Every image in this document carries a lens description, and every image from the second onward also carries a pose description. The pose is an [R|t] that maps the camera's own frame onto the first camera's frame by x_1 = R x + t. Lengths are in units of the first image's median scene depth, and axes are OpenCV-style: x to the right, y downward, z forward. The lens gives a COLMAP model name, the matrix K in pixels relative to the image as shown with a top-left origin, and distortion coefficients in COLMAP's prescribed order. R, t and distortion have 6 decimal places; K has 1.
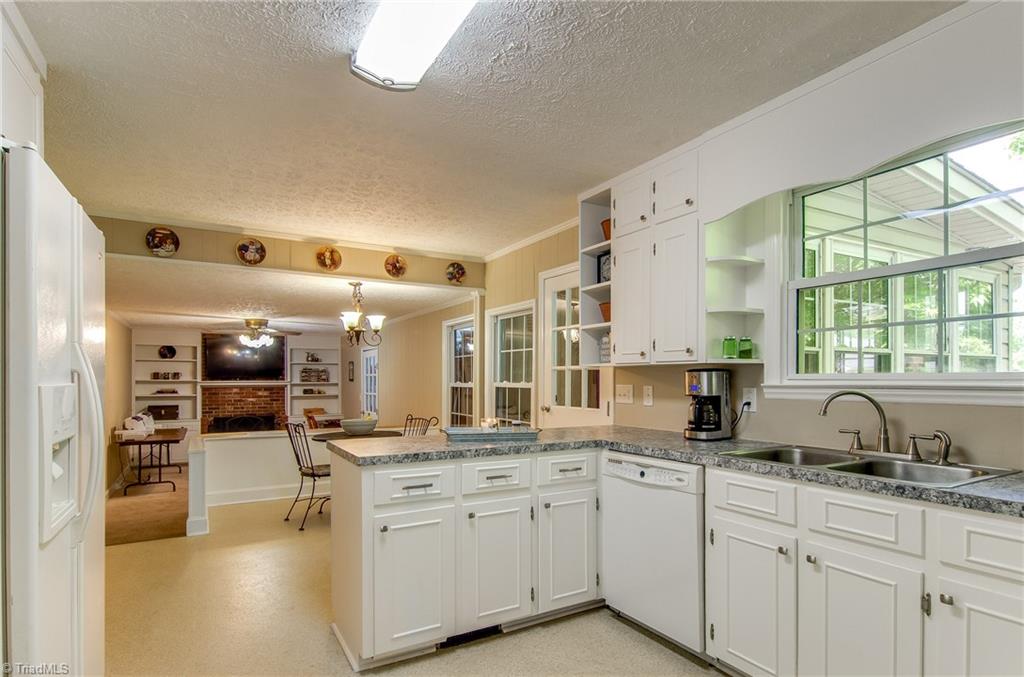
lens RADIAL K [[556.2, 0, 534.0], [0, 556.2, 384.4], [0, 0, 1]] dist [-0.001336, -0.001220]
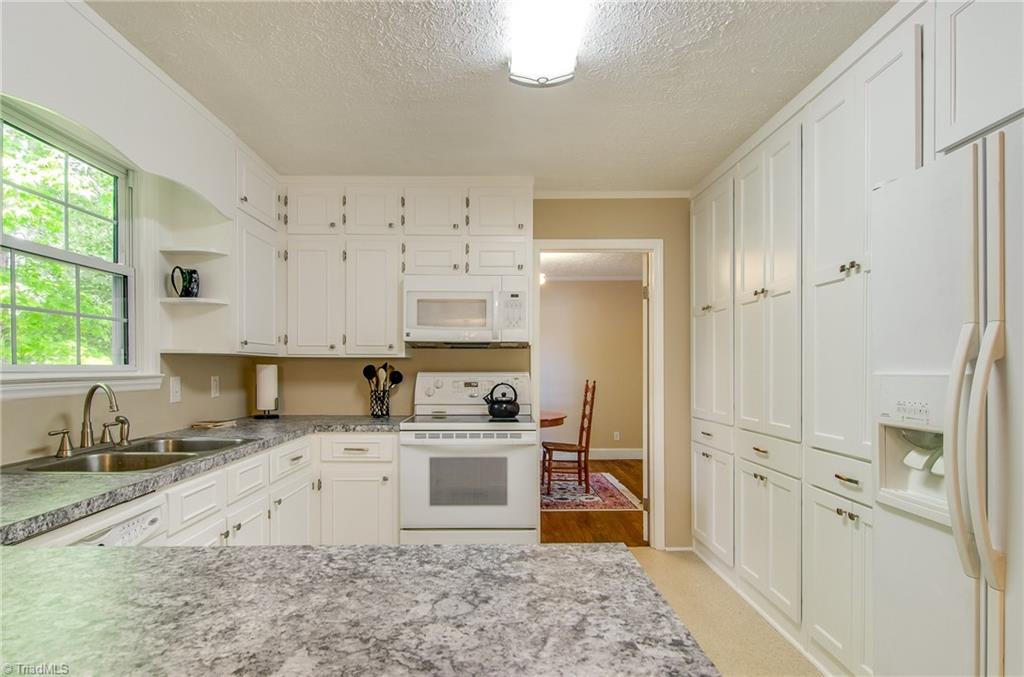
lens RADIAL K [[542.2, 0, 498.4], [0, 542.2, 371.8], [0, 0, 1]] dist [0.014359, -0.014083]
pose [[-0.857080, -0.000599, 0.515184, -0.121892], [0.009699, 0.999803, 0.017299, -0.004445], [-0.515093, 0.019823, -0.856905, 0.380285]]
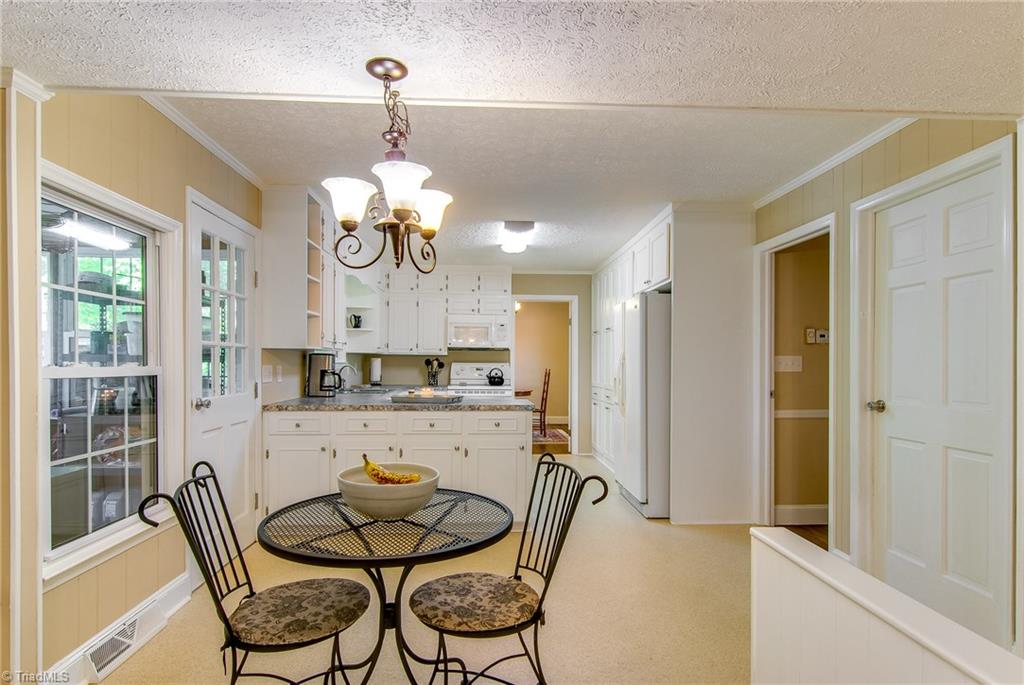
lens RADIAL K [[533.1, 0, 511.0], [0, 533.1, 364.4], [0, 0, 1]] dist [0.002598, -0.000159]
pose [[-0.882786, -0.004943, 0.469749, -0.314487], [0.002236, 0.999889, 0.014724, -0.006380], [-0.469769, 0.014049, -0.882677, 0.731893]]
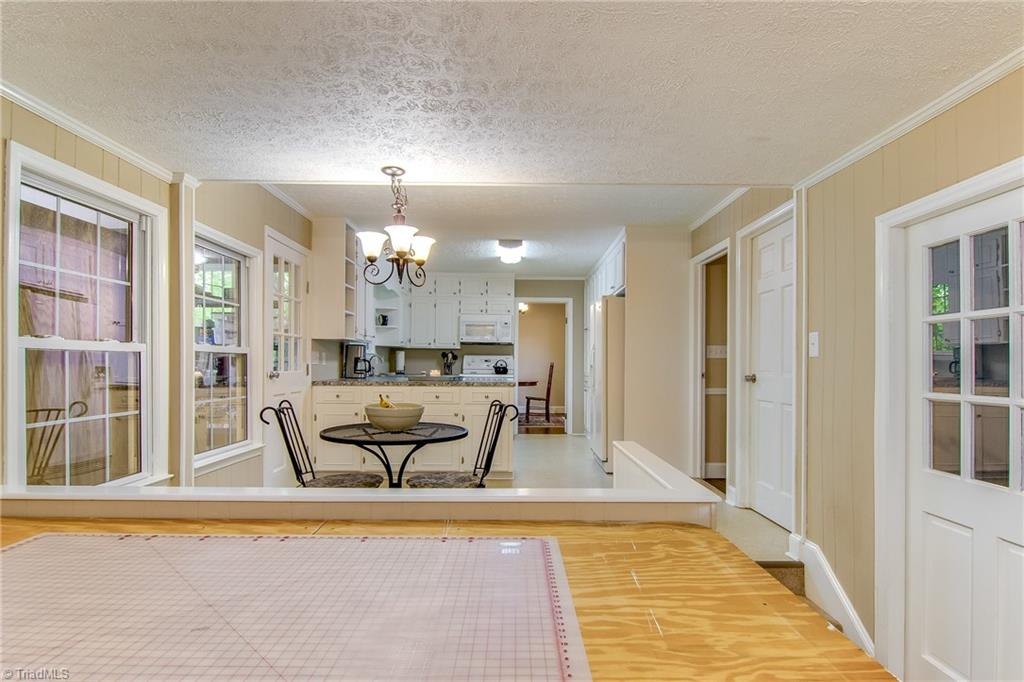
lens RADIAL K [[525.8, 0, 516.1], [0, 525.8, 362.4], [0, 0, 1]] dist [0.001377, -0.000092]
pose [[-0.861060, -0.004479, 0.508484, -0.416005], [0.000524, 0.999953, 0.009696, 0.006784], [-0.508503, 0.008615, -0.861017, 0.824987]]
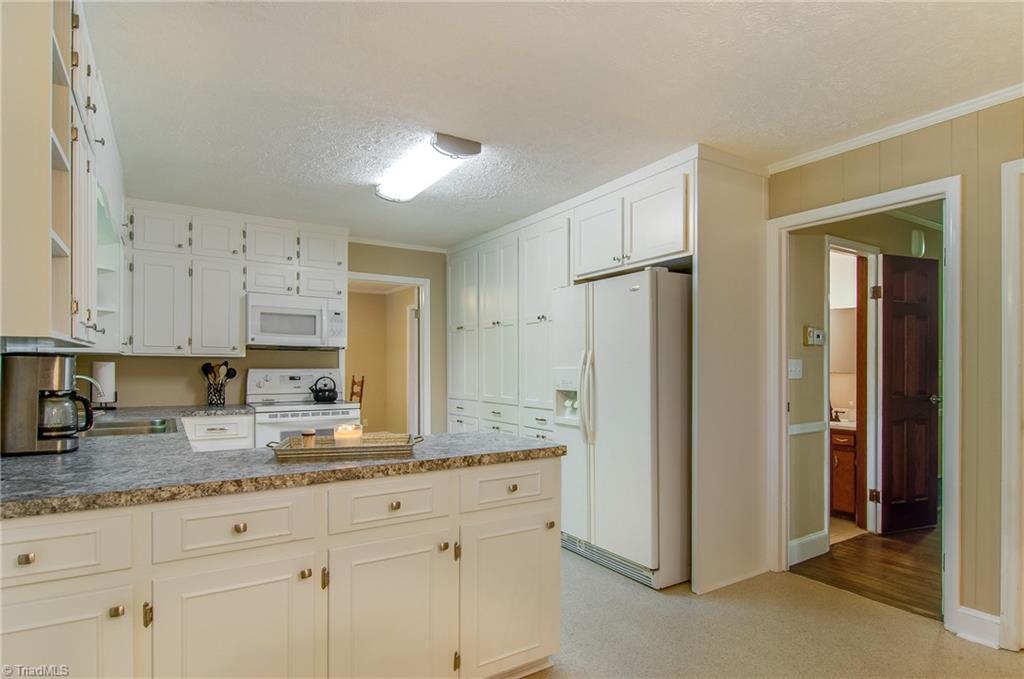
lens RADIAL K [[537.6, 0, 512.8], [0, 537.6, 366.1], [0, 0, 1]] dist [-0.000590, -0.001100]
pose [[-0.999659, 0.000914, -0.026110, -0.091975], [0.000564, 0.999909, 0.013443, -0.007001], [0.026120, 0.013424, -0.999569, 0.584329]]
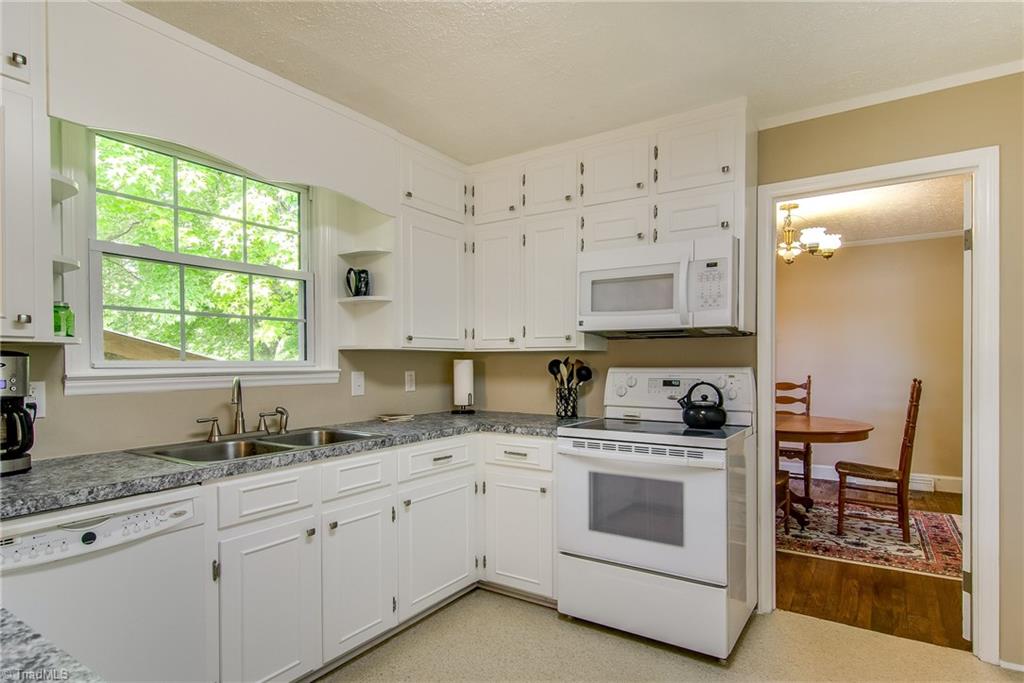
lens RADIAL K [[547.9, 0, 515.3], [0, 547.9, 368.3], [0, 0, 1]] dist [0.009578, -0.001020]
pose [[-0.434079, -0.004835, 0.900862, -0.149467], [0.016880, 0.999766, 0.013499, -0.002808], [-0.900716, 0.021066, -0.433896, 0.259382]]
